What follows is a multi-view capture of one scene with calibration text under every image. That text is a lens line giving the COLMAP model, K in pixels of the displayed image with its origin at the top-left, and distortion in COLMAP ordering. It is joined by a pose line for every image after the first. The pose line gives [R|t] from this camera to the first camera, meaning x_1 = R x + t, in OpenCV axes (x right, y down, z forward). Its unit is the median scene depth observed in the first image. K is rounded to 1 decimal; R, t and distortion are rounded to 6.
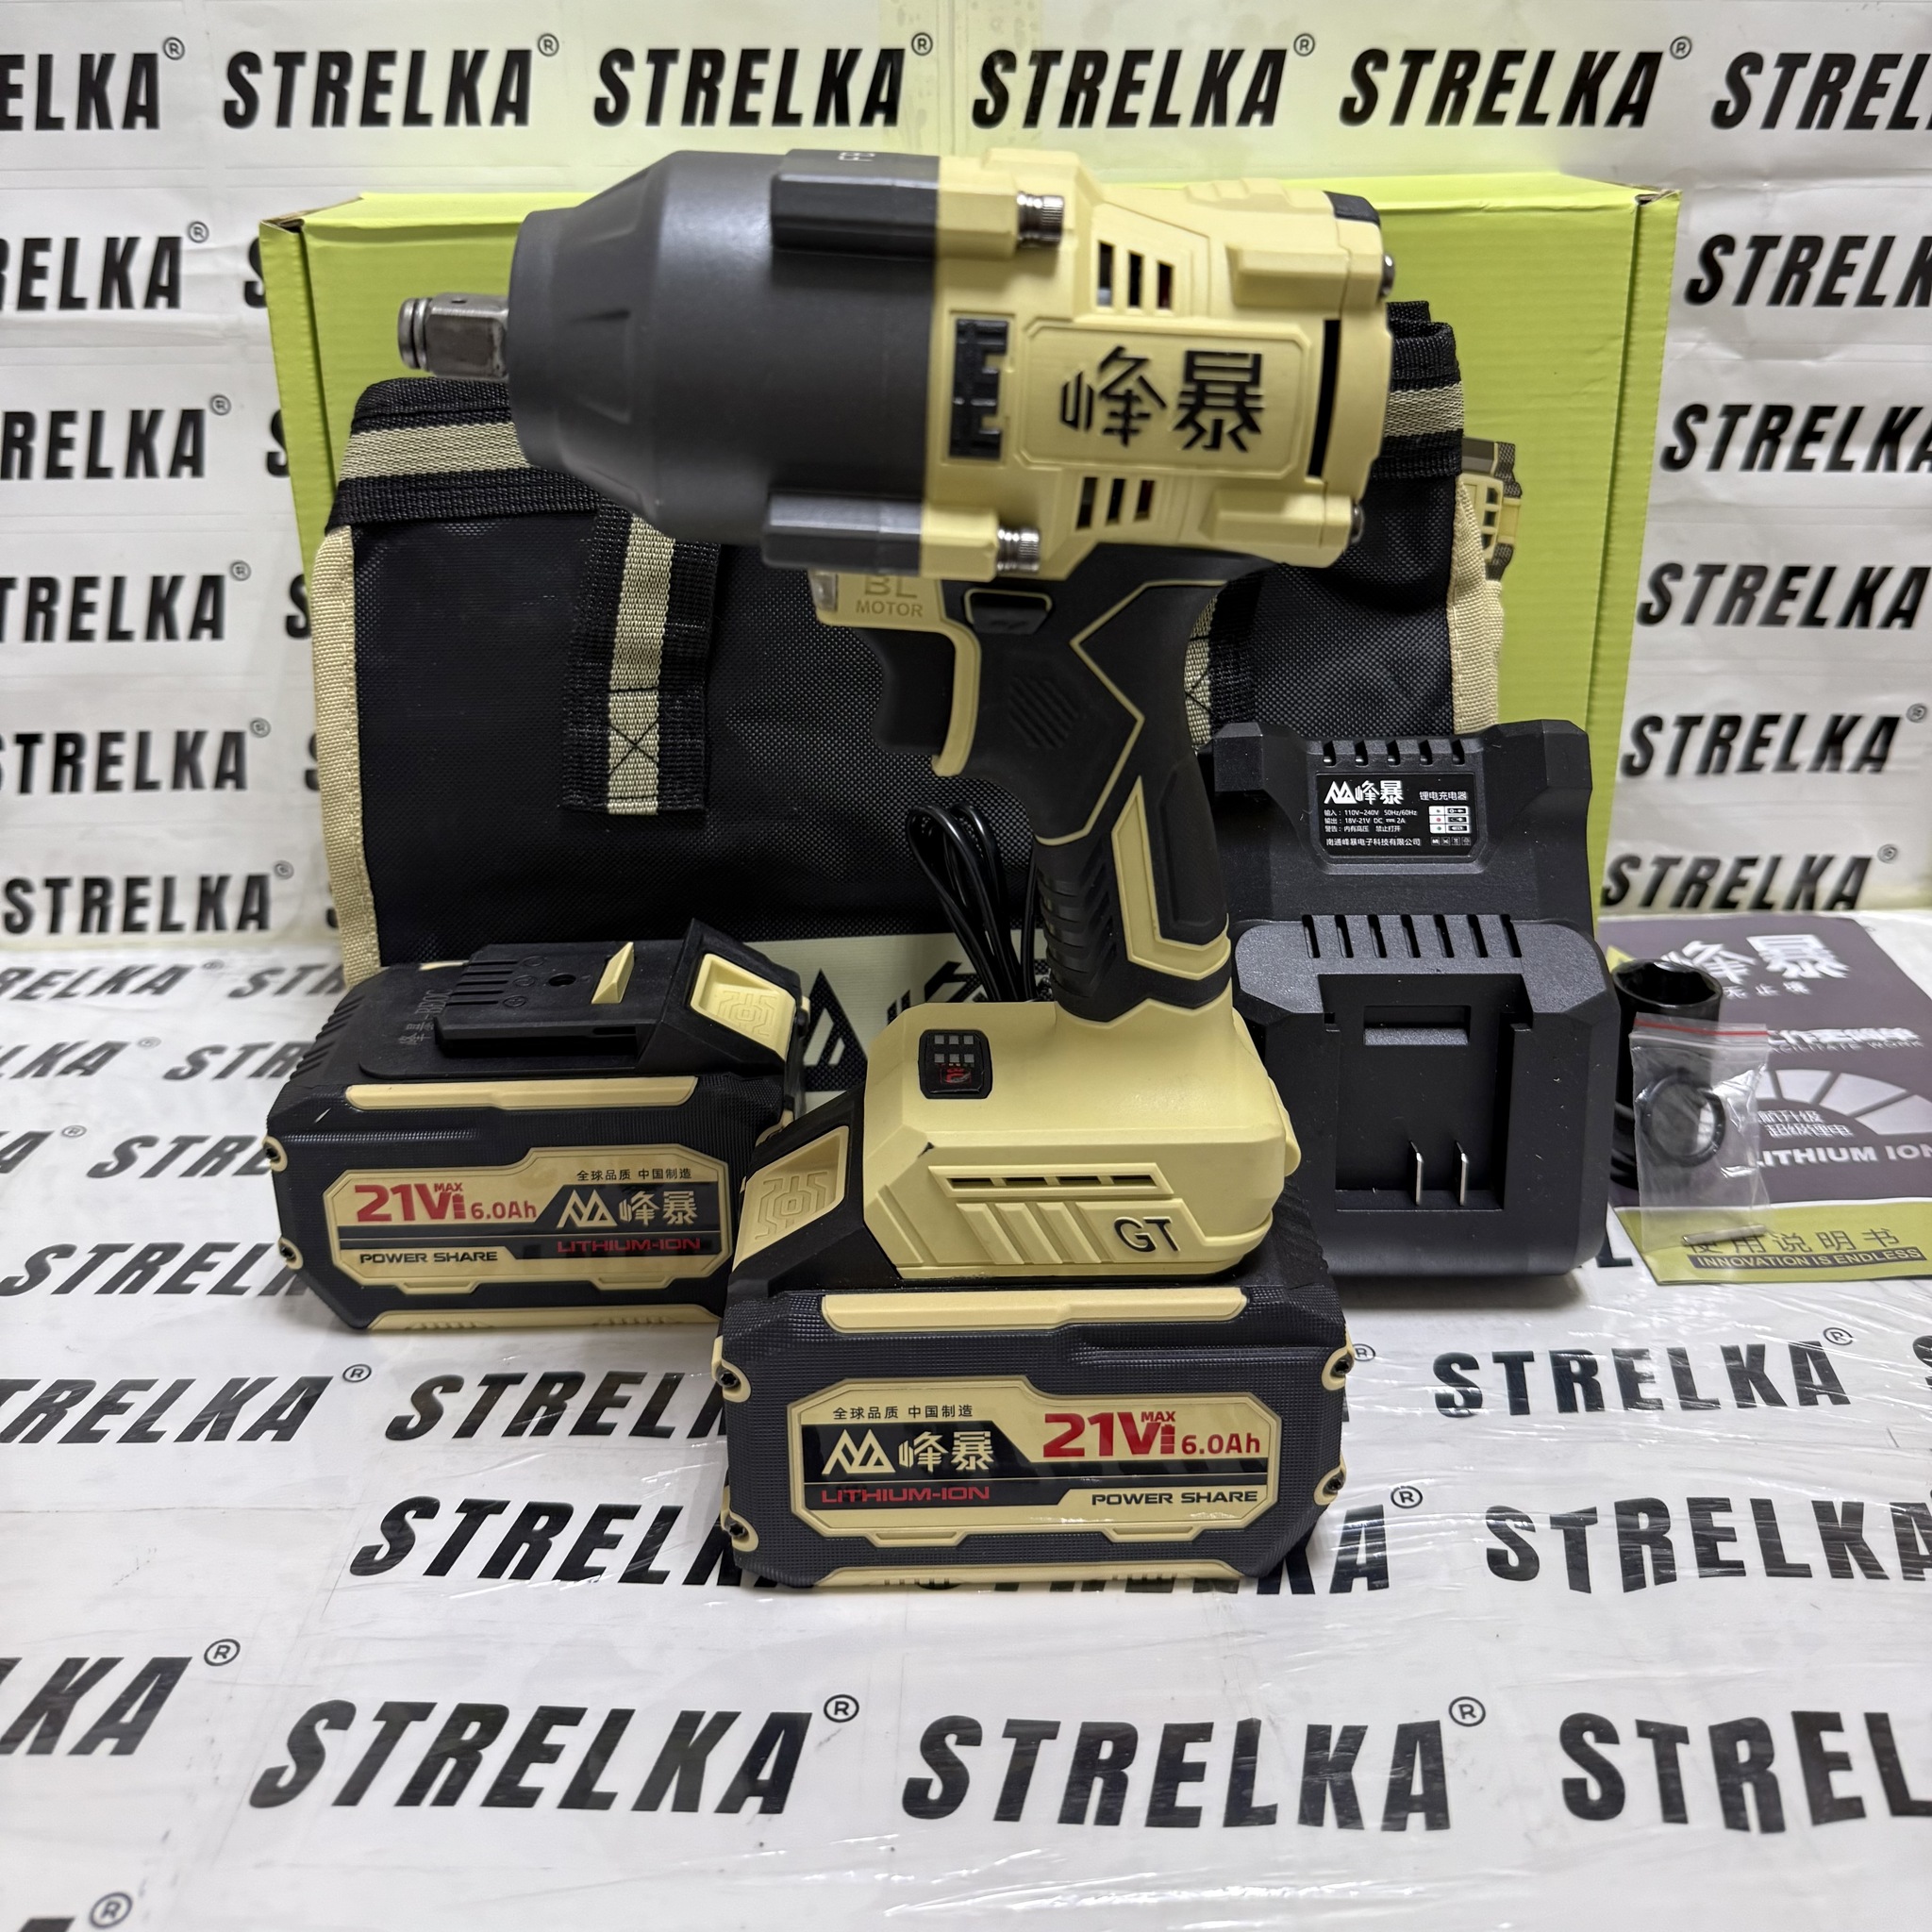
lens RADIAL K [[1786.4, 0, 966.7], [0, 1786.4, 757.8], [0, 0, 1]] dist [0.103744, -0.207257]
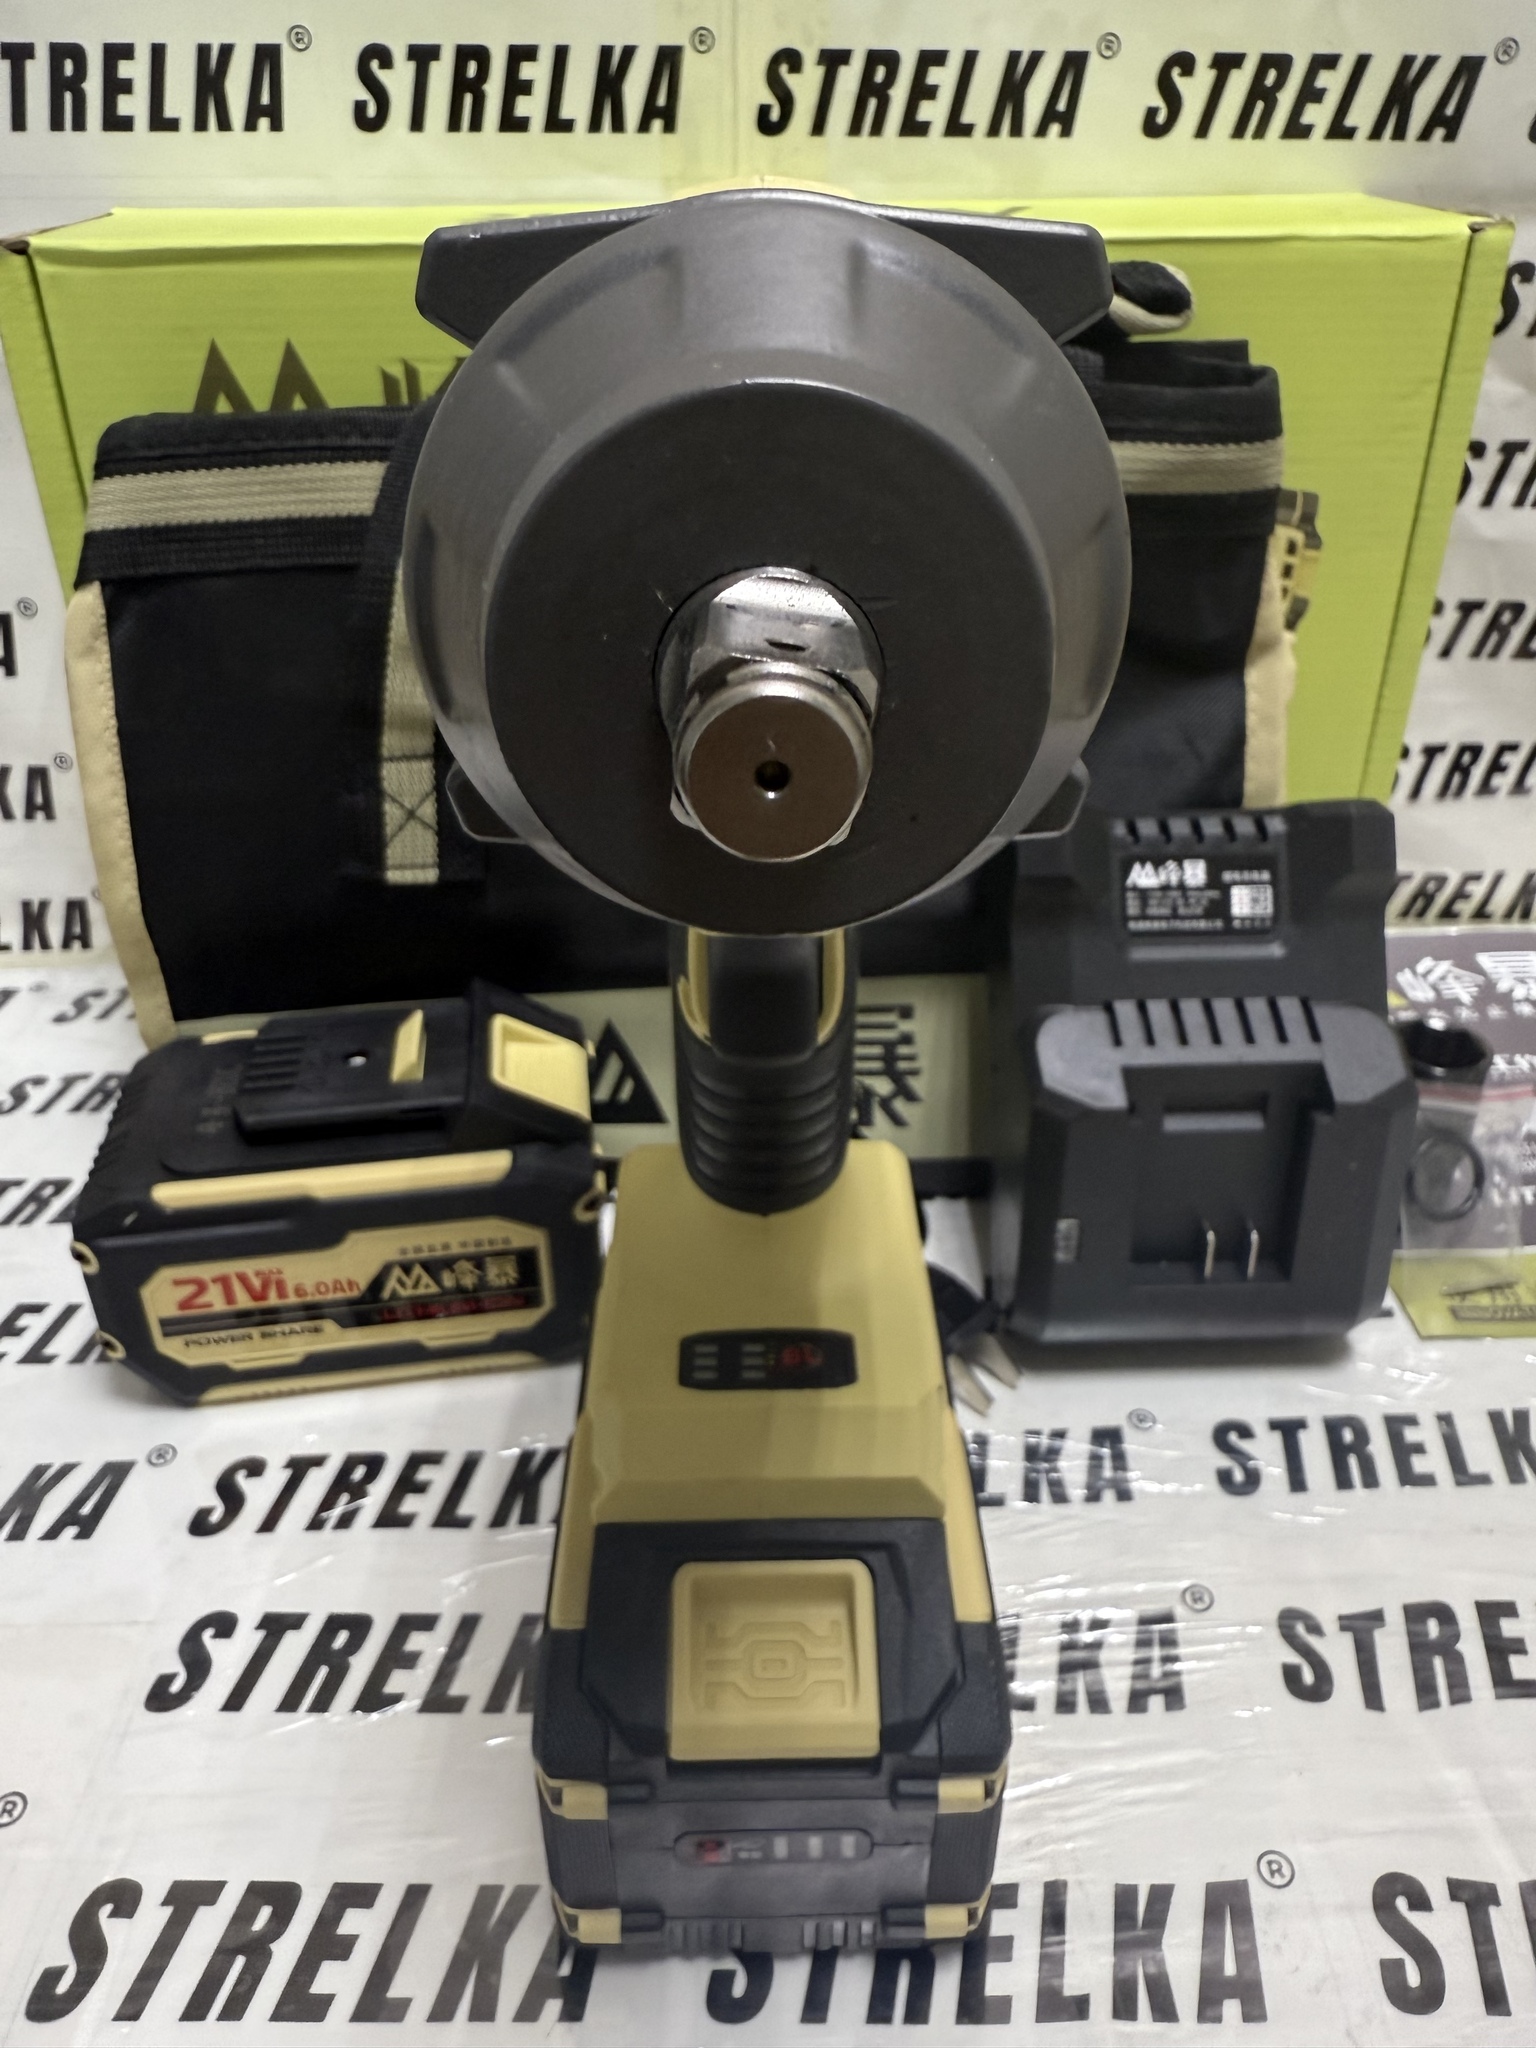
lens RADIAL K [[1437.9, 0, 774.0], [0, 1437.9, 937.6], [0, 0, 1]] dist [-0.006299, 0.003496]
pose [[0.999678, -0.005679, 0.024750, -0.010525], [0.001386, 0.985423, 0.170114, -0.079662], [-0.025356, -0.170025, 0.985114, 0.234661]]
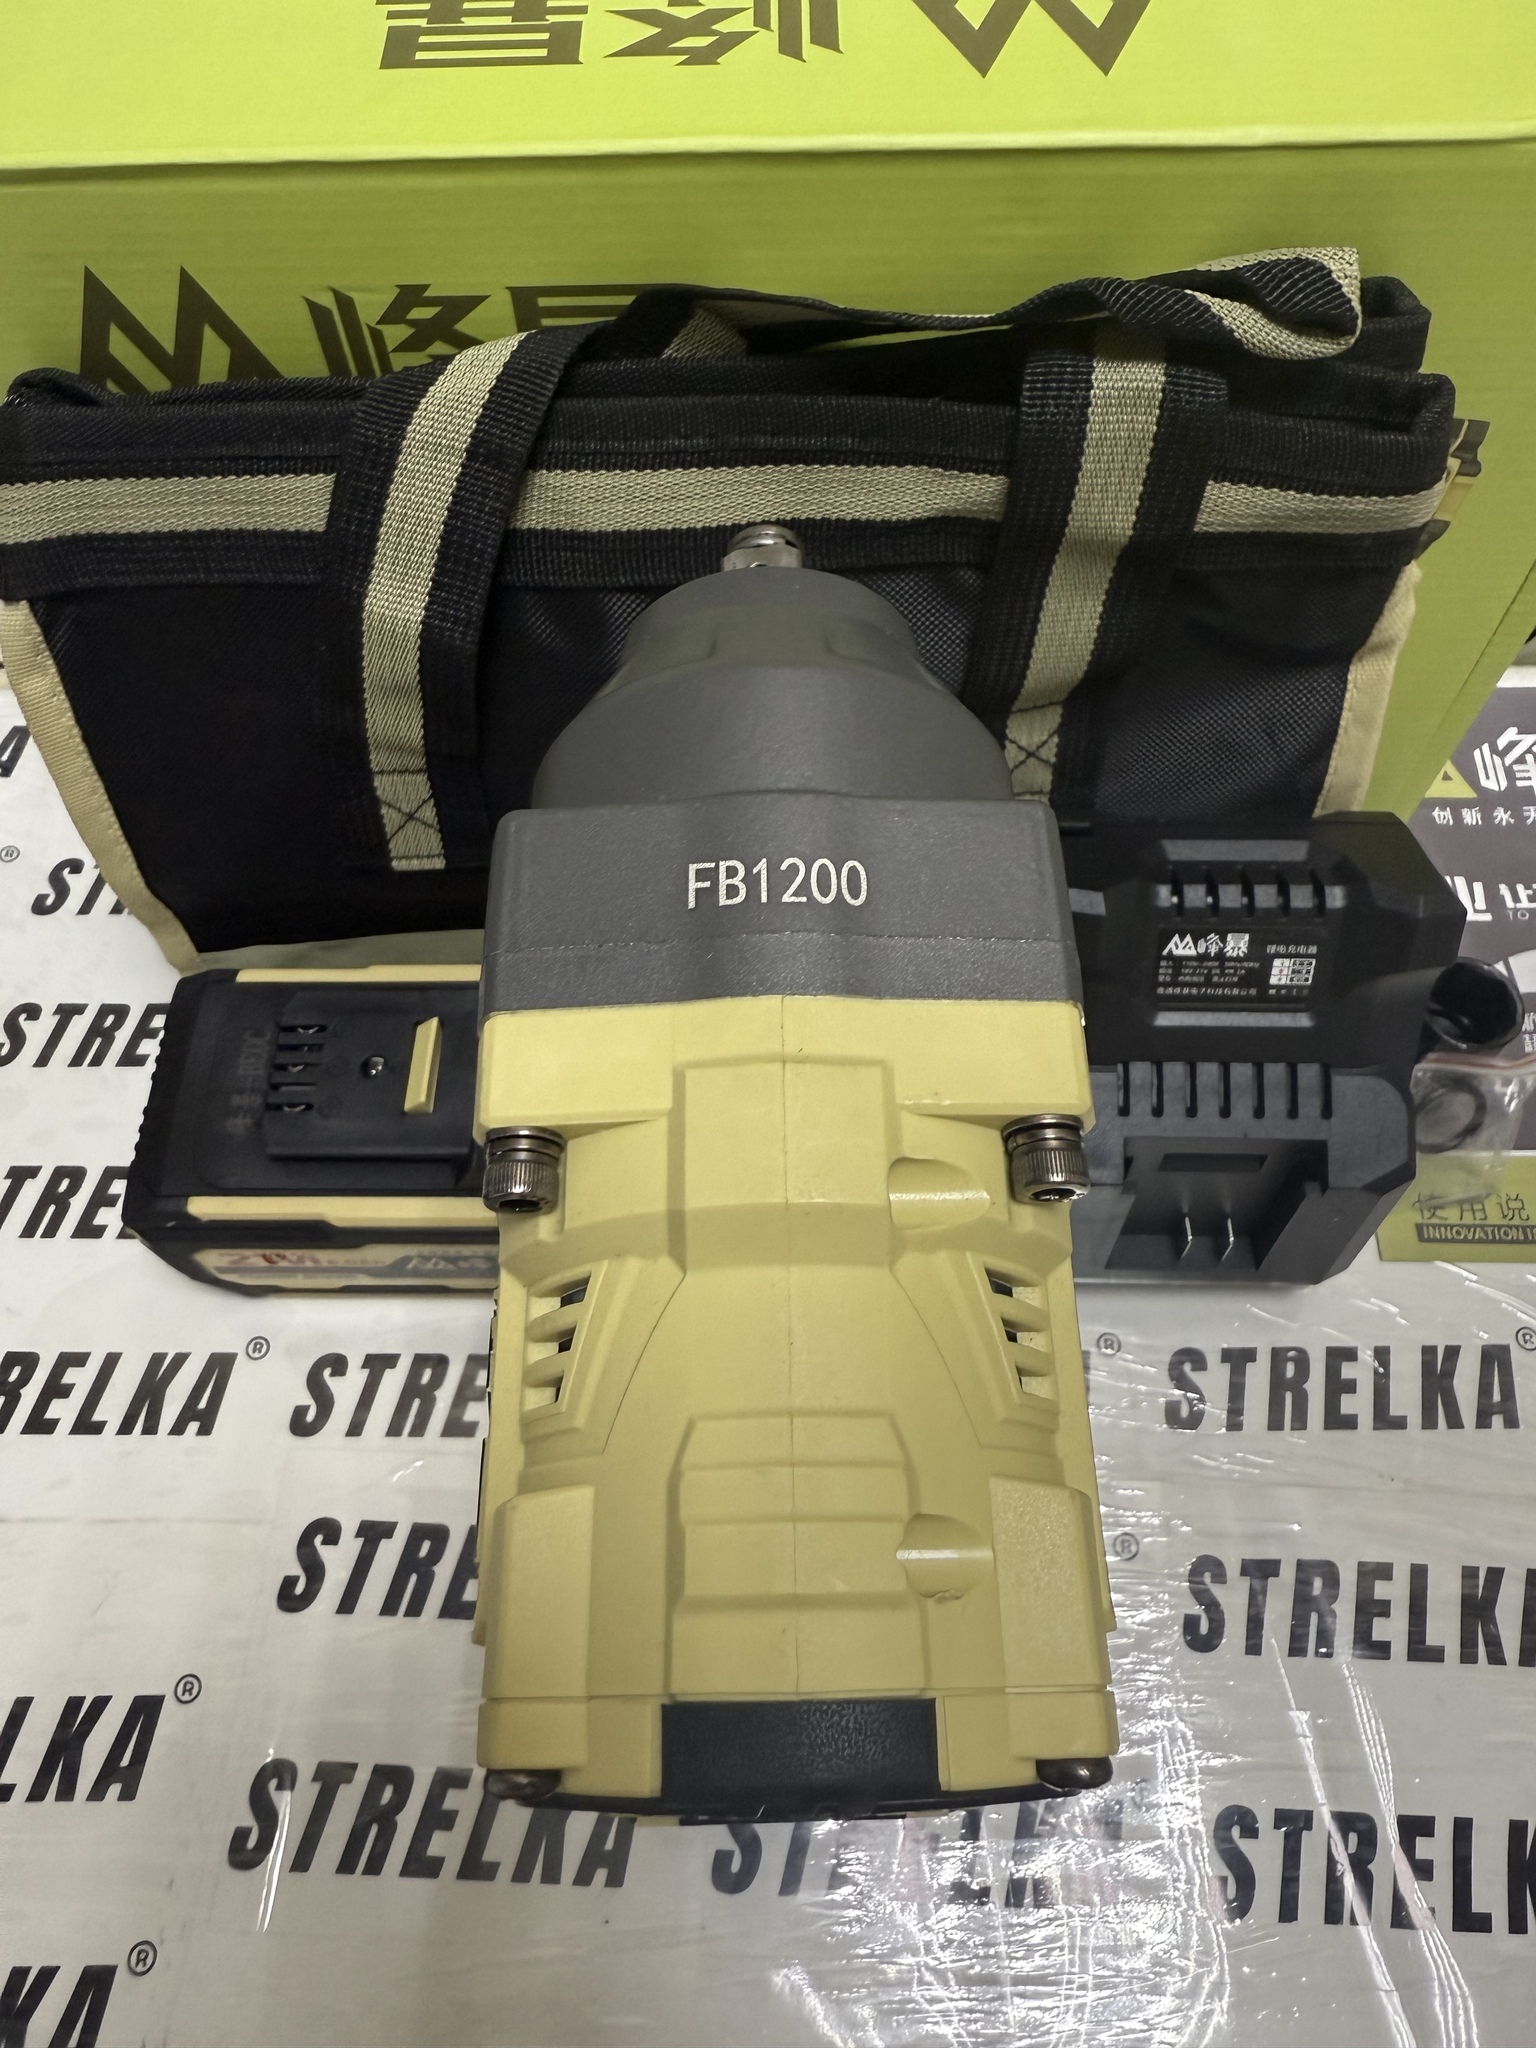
lens RADIAL K [[1447.7, 0, 763.8], [0, 1447.7, 866.2], [0, 0, 1]] dist [0.002452, 0.001122]
pose [[0.999626, 0.015762, -0.022332, 0.011399], [0.001941, 0.774016, 0.633164, -0.483549], [0.027265, -0.632970, 0.773696, 0.449477]]
